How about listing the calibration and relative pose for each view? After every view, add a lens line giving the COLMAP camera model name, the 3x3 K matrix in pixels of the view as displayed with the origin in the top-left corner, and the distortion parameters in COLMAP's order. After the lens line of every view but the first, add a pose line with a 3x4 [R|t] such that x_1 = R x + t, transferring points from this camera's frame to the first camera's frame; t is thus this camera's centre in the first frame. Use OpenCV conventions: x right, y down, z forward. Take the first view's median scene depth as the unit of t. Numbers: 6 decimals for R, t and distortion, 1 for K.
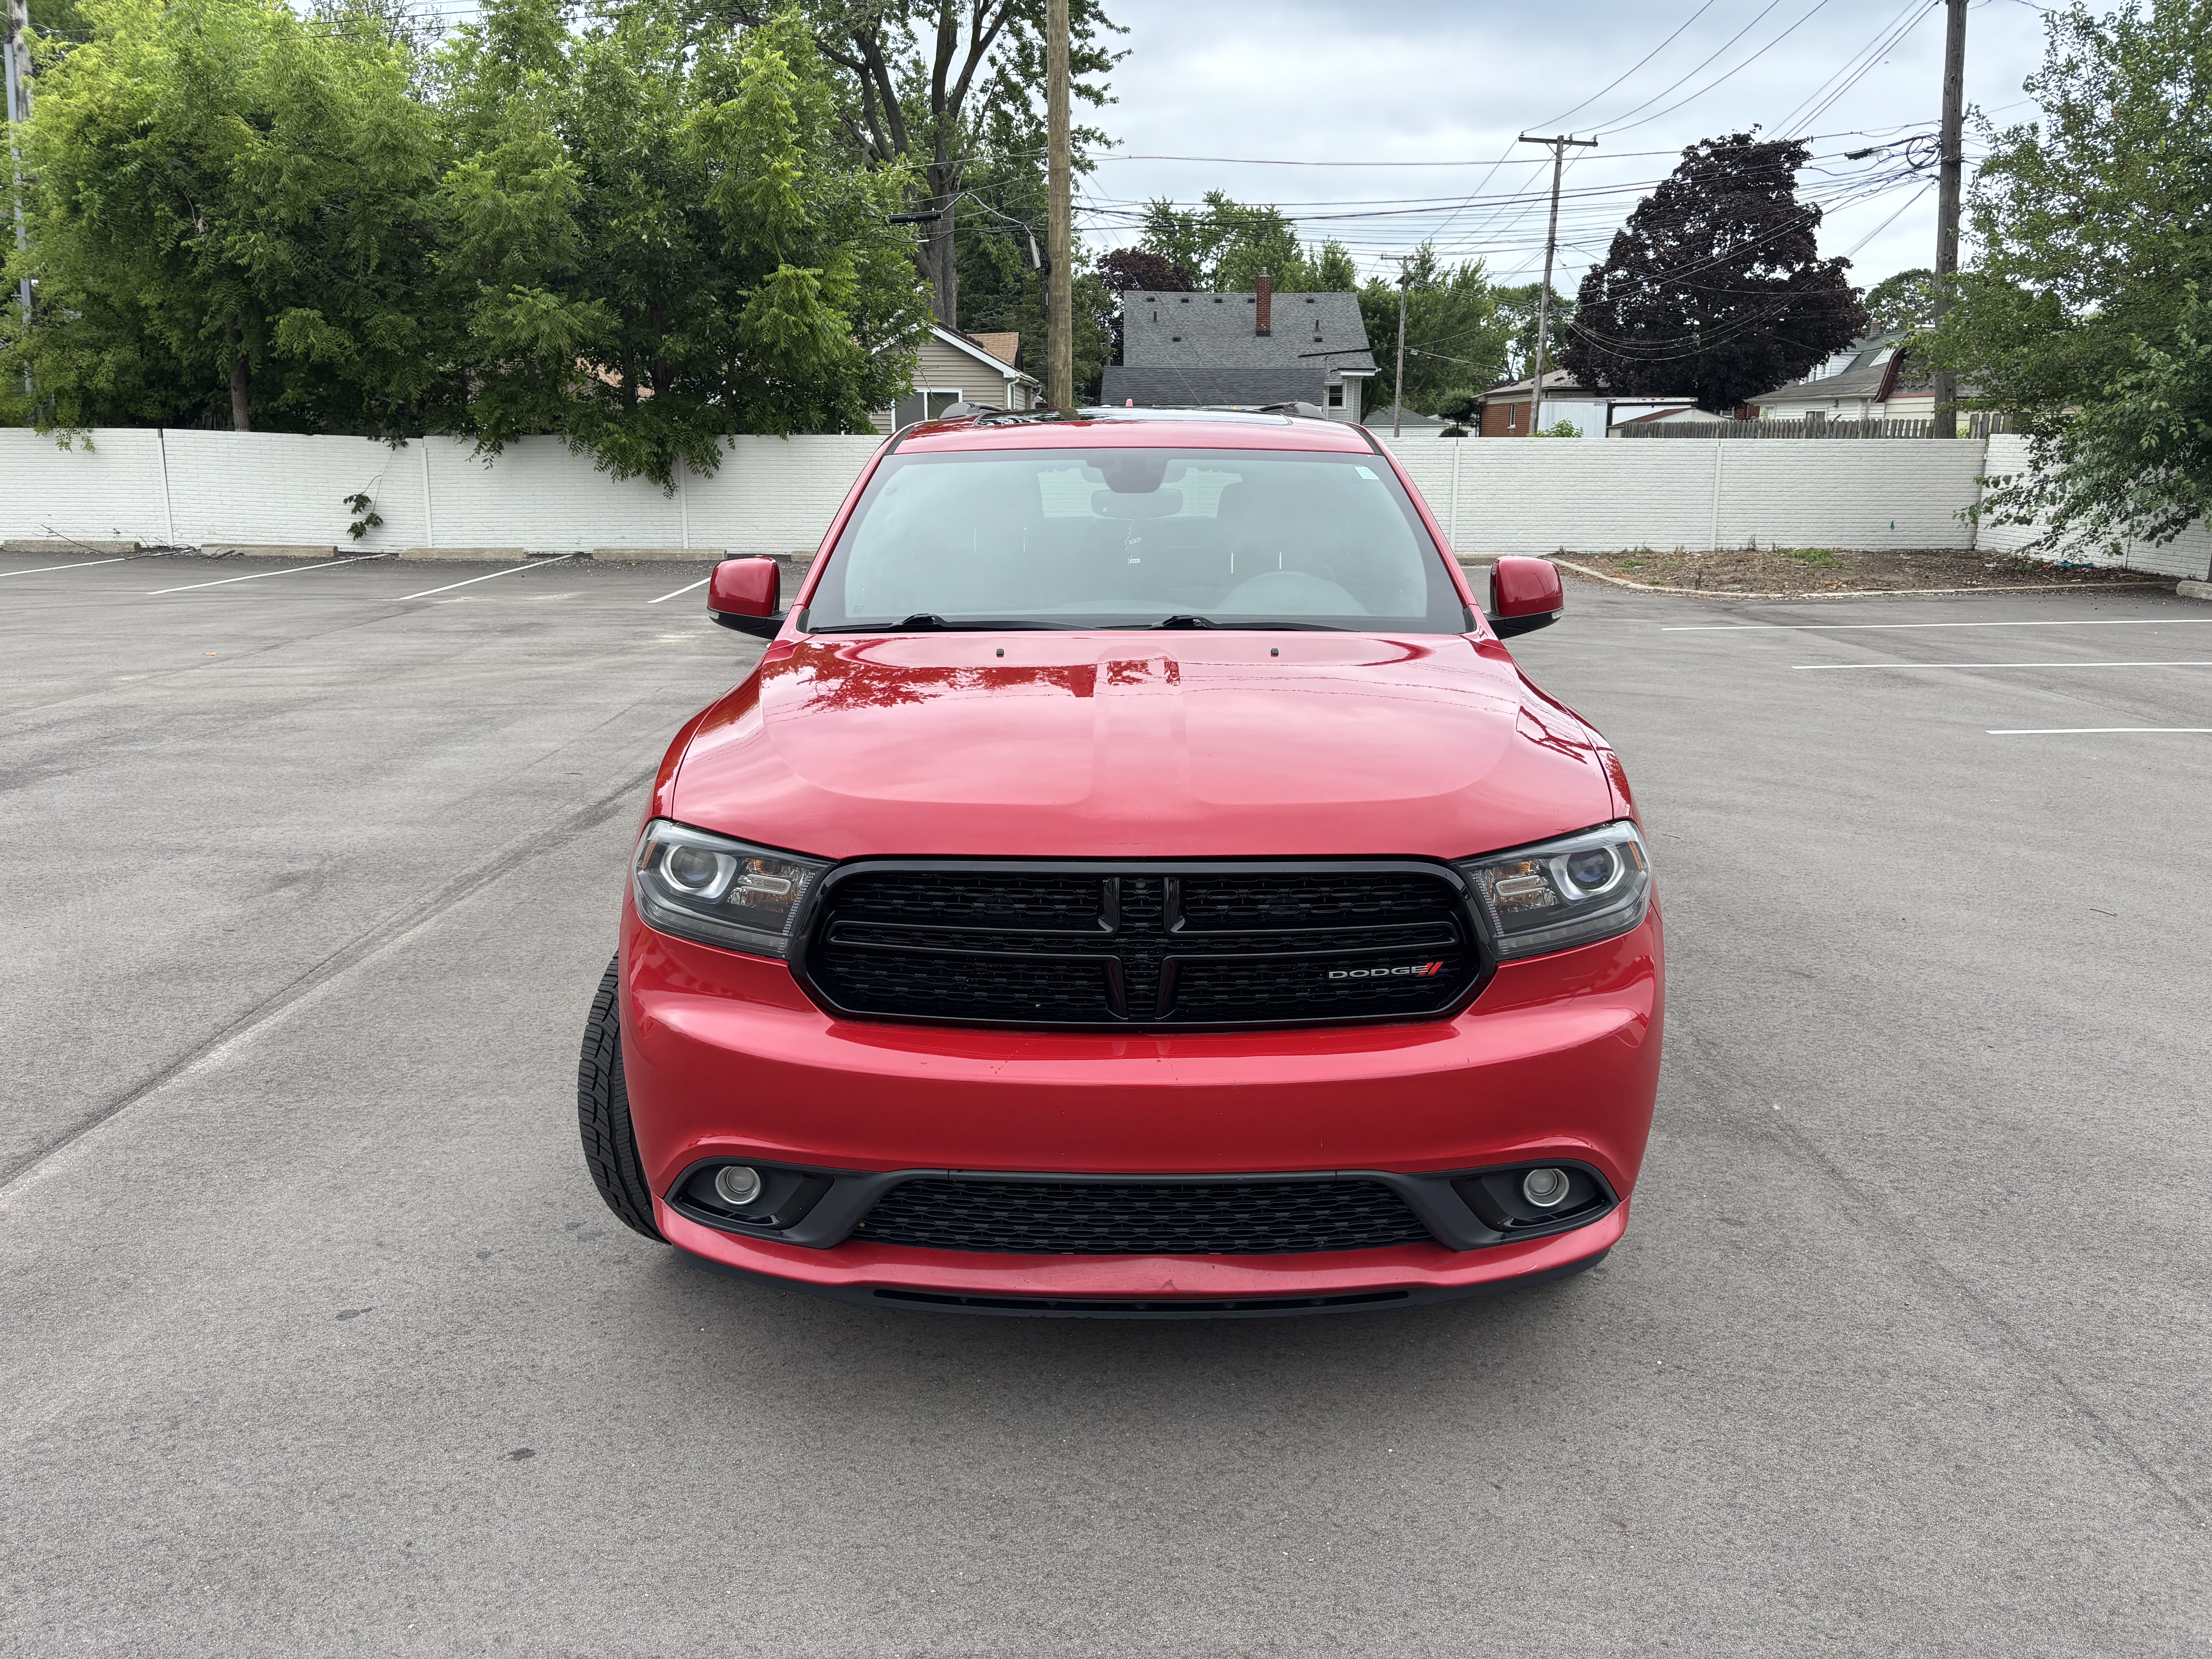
lens RADIAL K [[1693.9, 0, 1090.5], [0, 1693.9, 825.5], [0, 0, 1]] dist [0.010050, 0.000718]
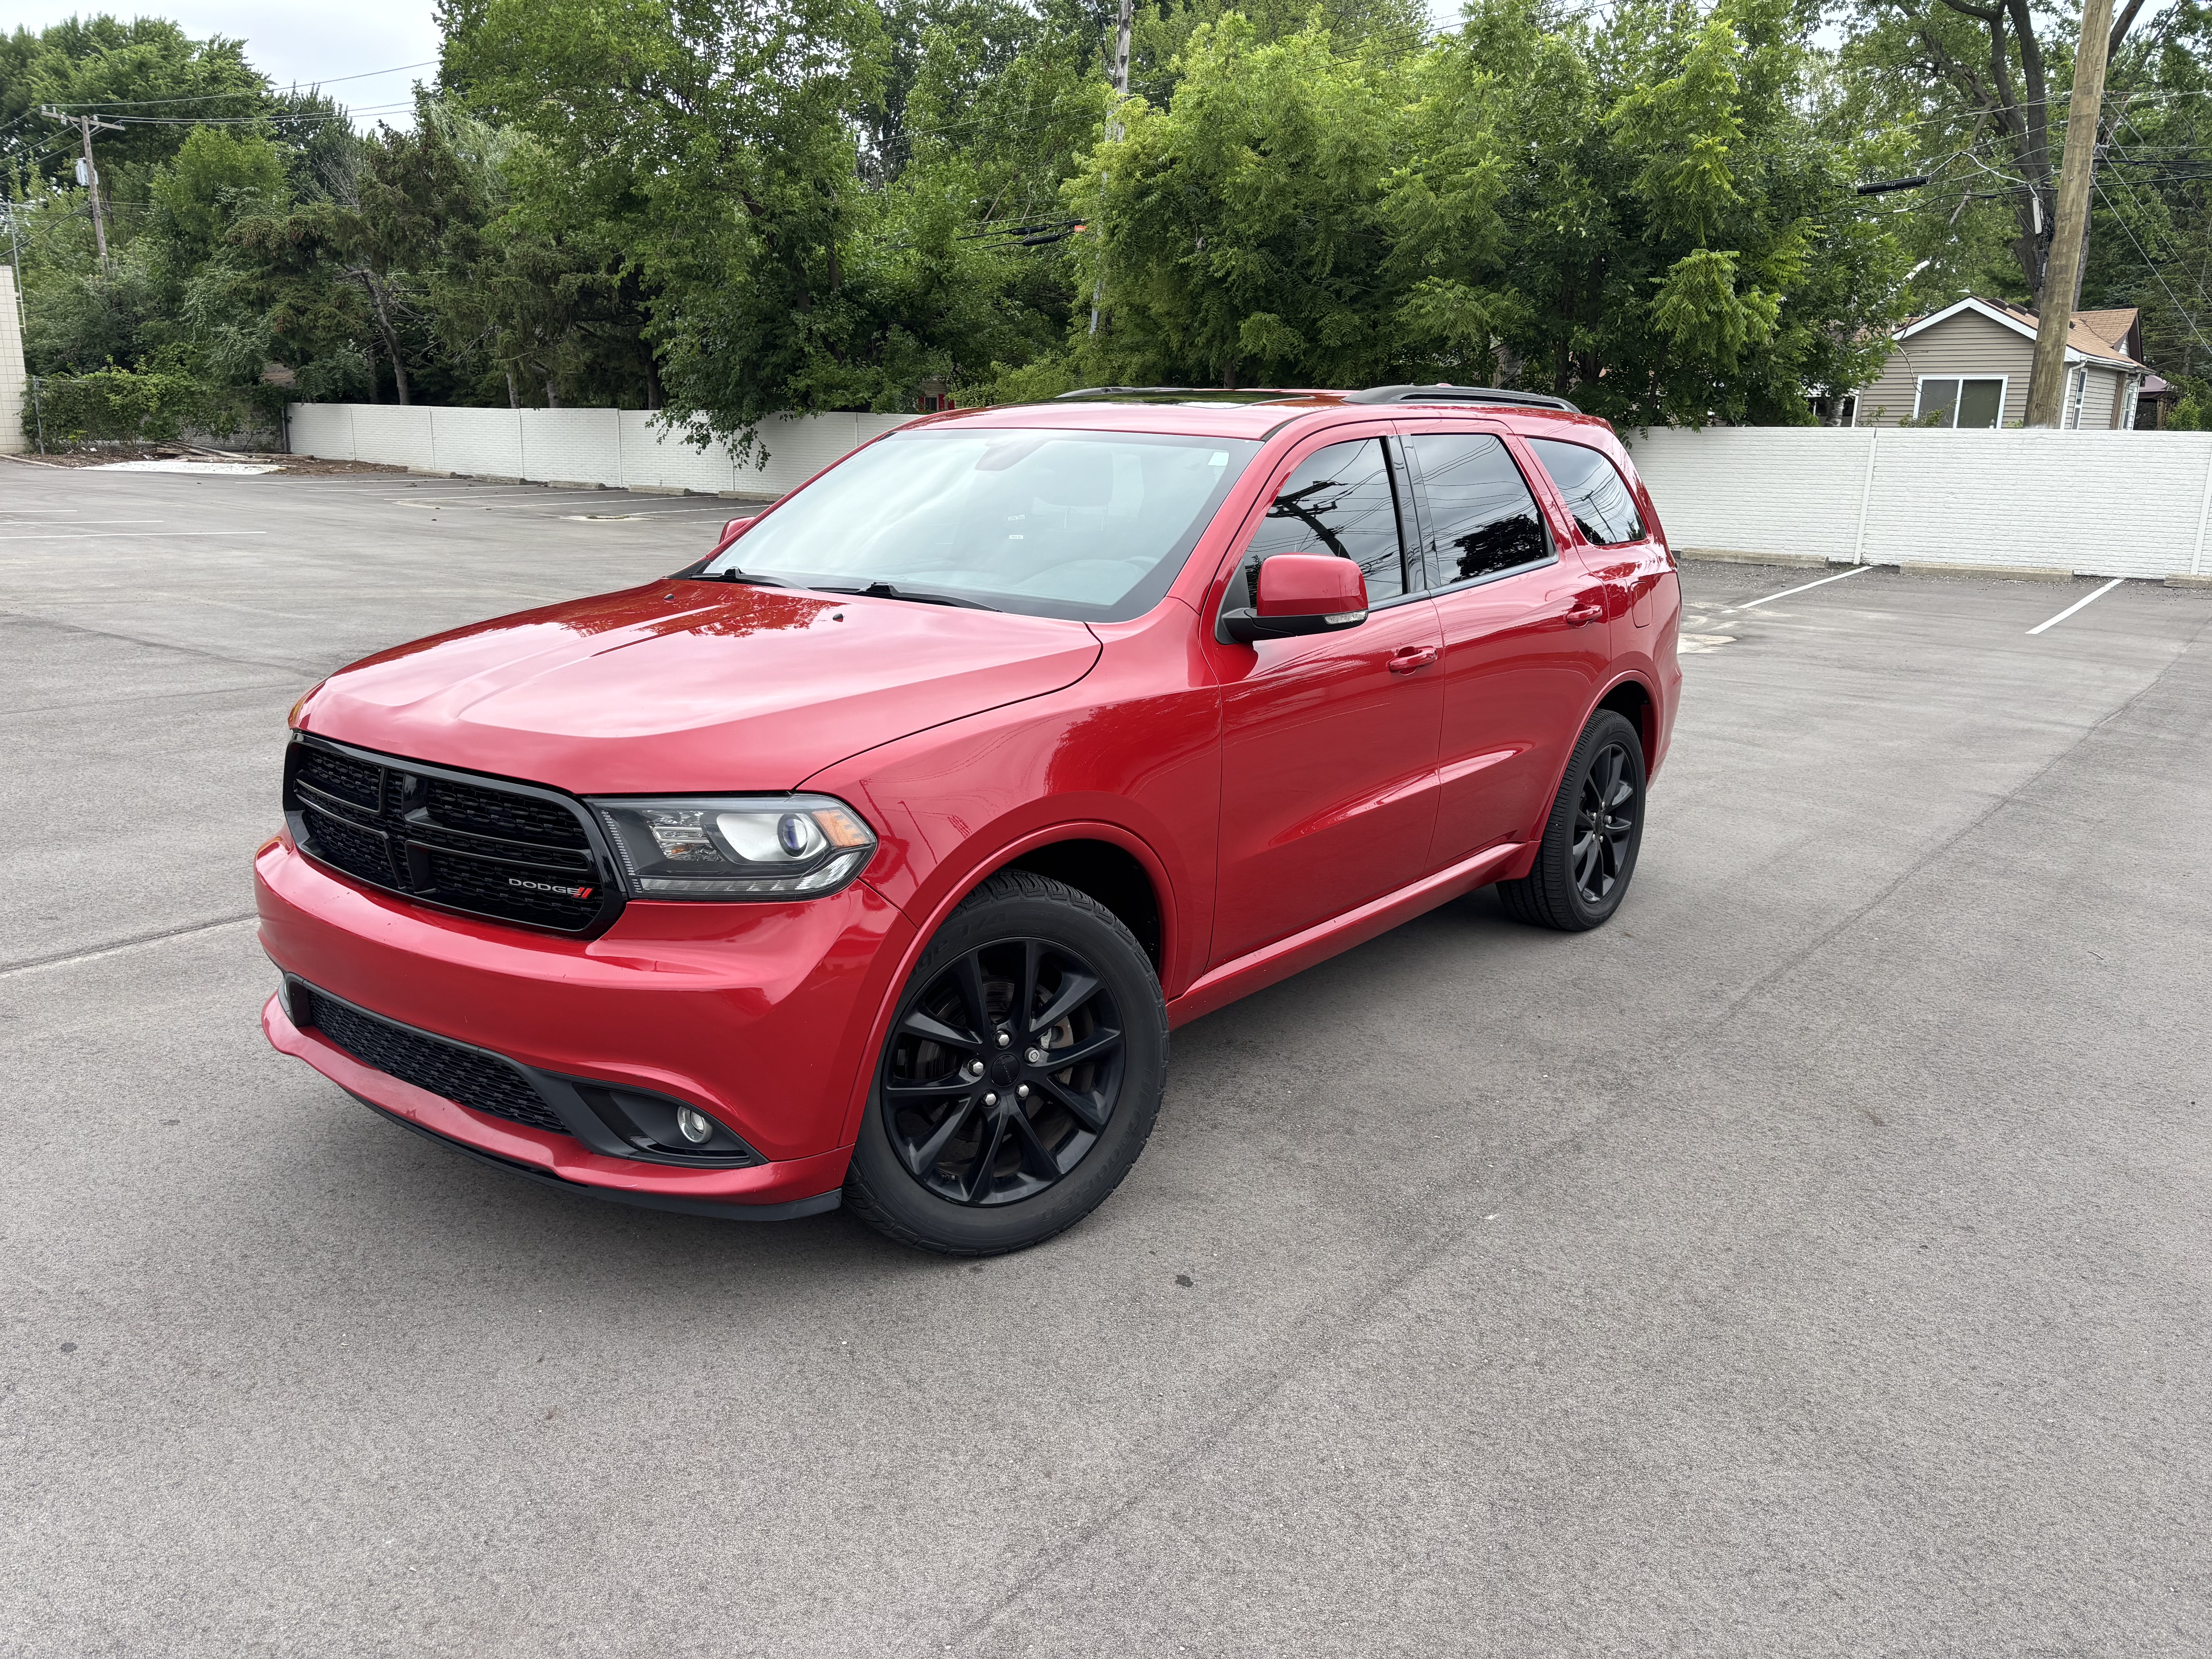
lens RADIAL K [[1693.9, 0, 1094.2], [0, 1693.9, 847.0], [0, 0, 1]] dist [0.010050, 0.000718]
pose [[0.790855, 0.155249, -0.591985, 0.162235], [-0.146459, 0.987194, 0.063233, -0.009347], [0.594221, 0.036693, 0.803465, 0.044344]]
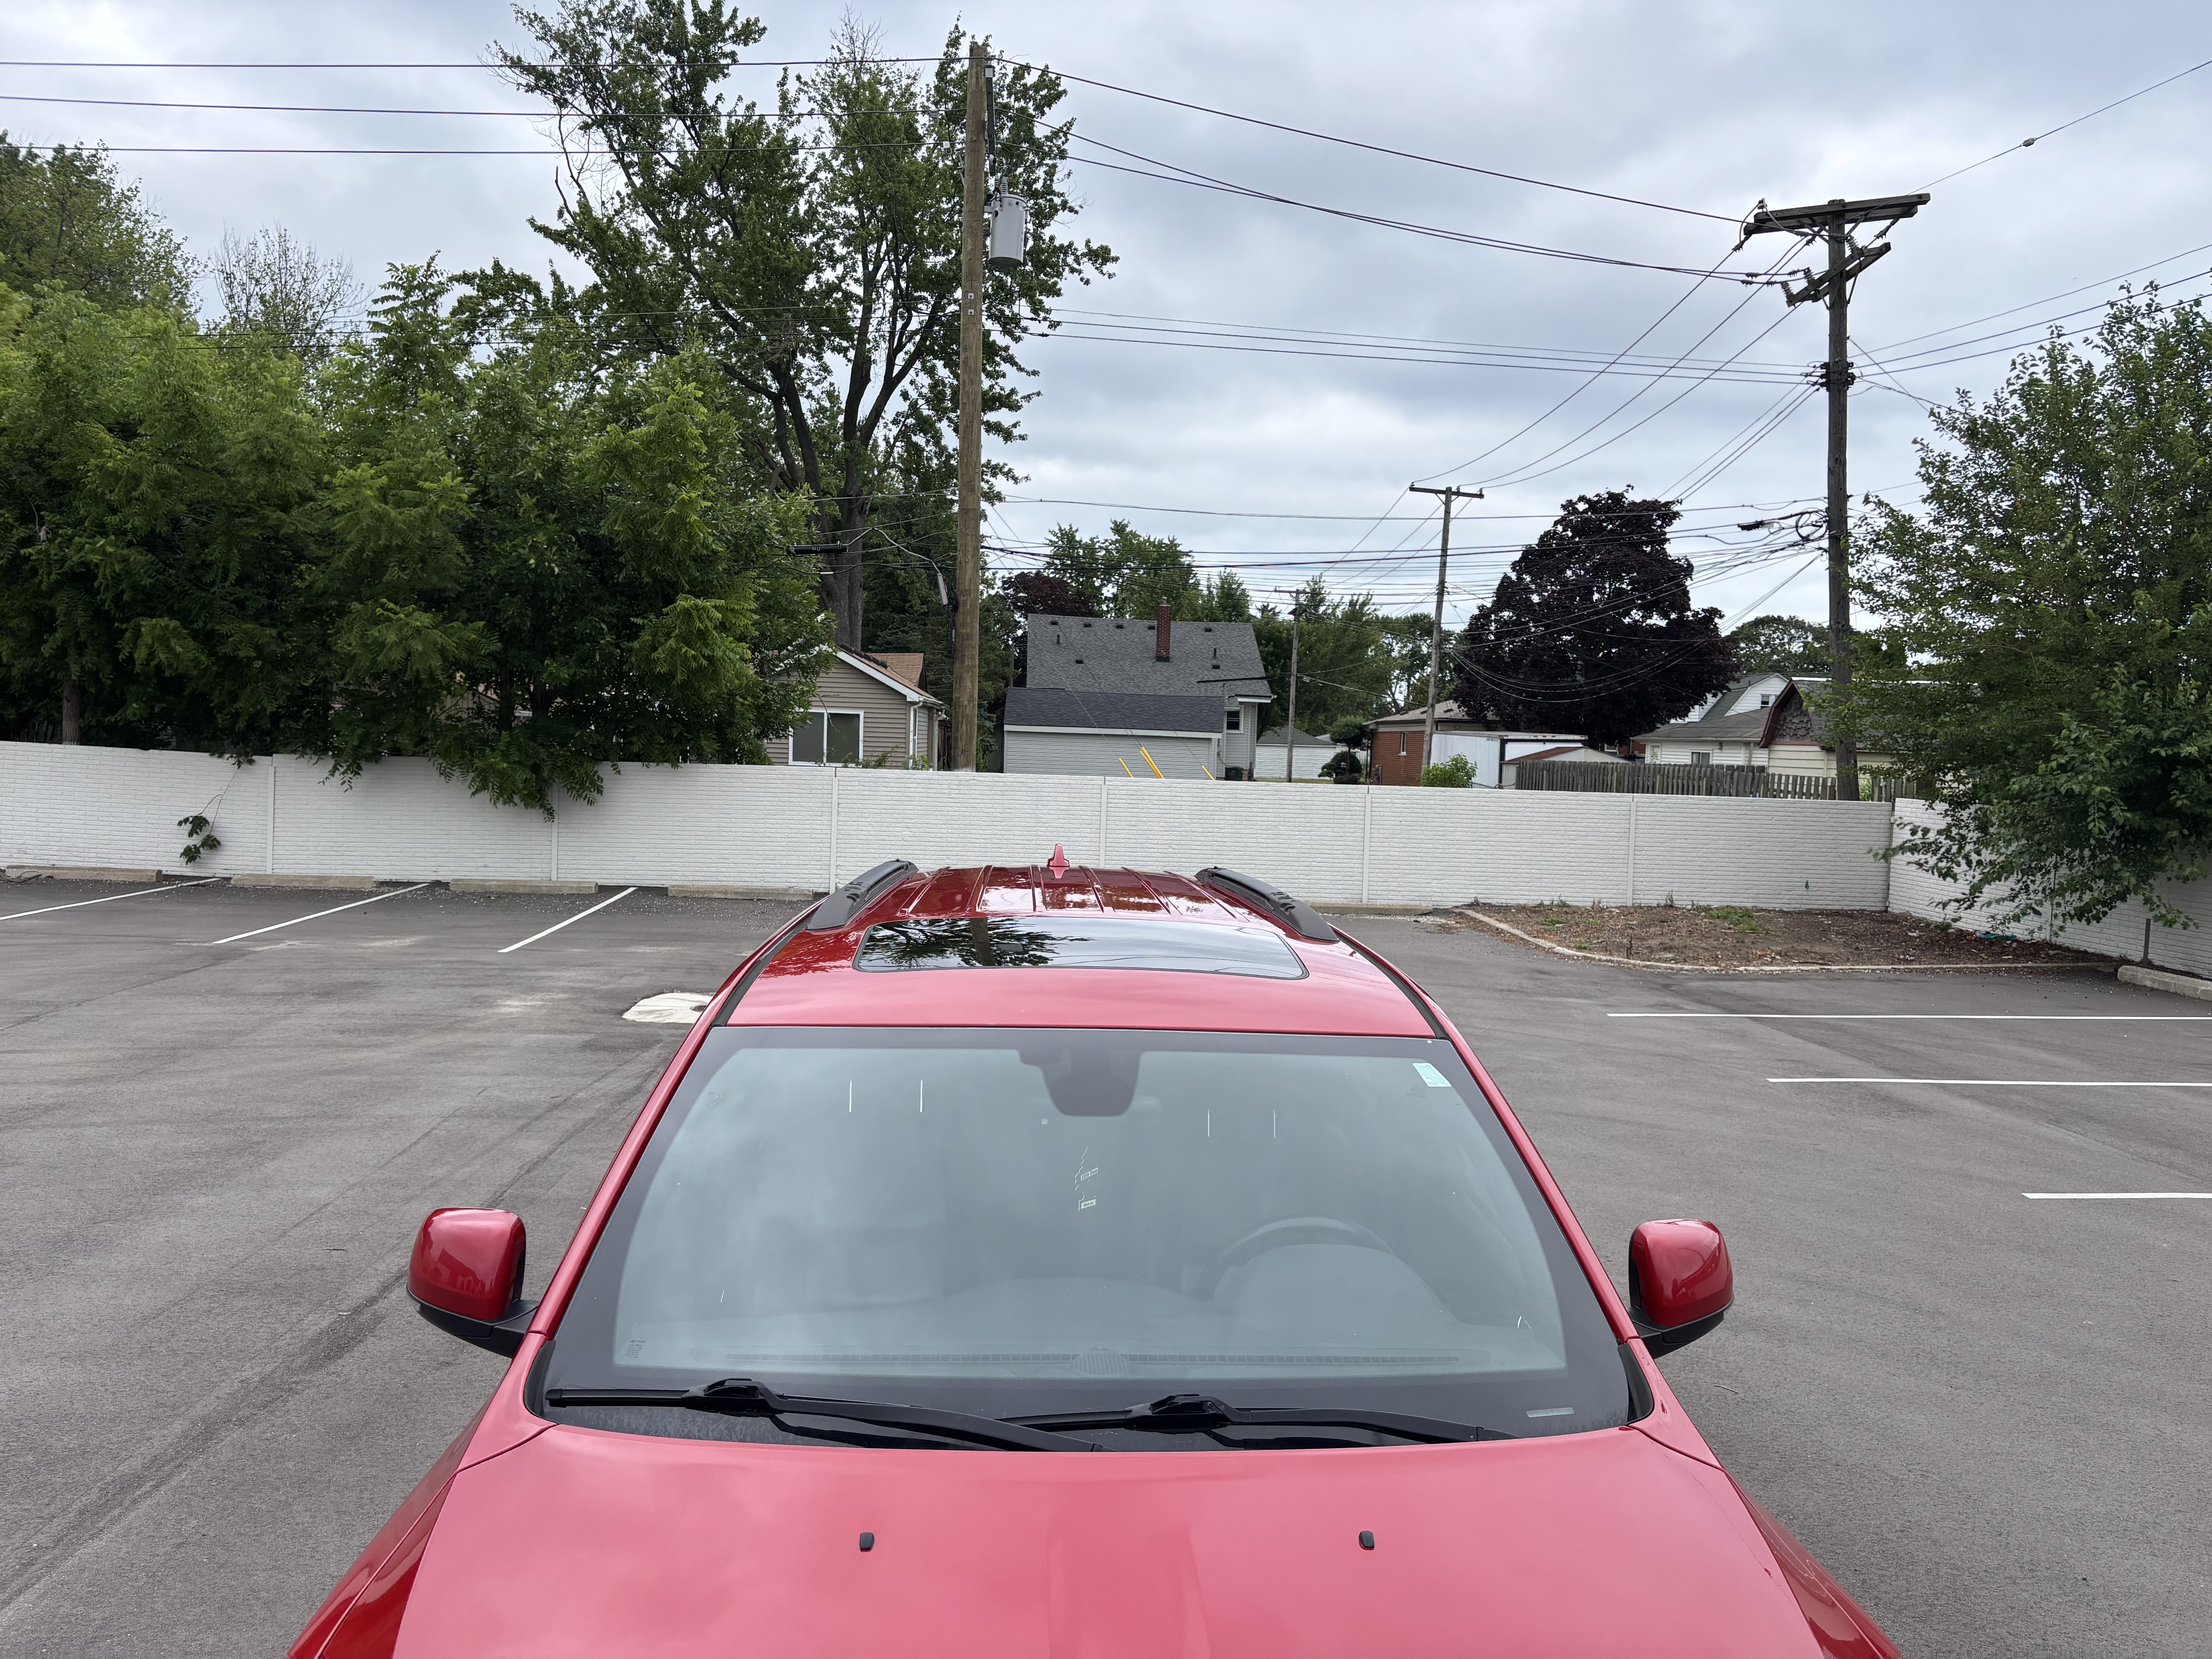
lens RADIAL K [[1693.9, 0, 1106.6], [0, 1693.9, 827.9], [0, 0, 1]] dist [0.010050, 0.000718]
pose [[0.997163, 0.026273, 0.070538, -0.003209], [-0.013601, 0.984572, -0.174453, -0.036262], [-0.074033, 0.172999, 0.982136, 0.064743]]
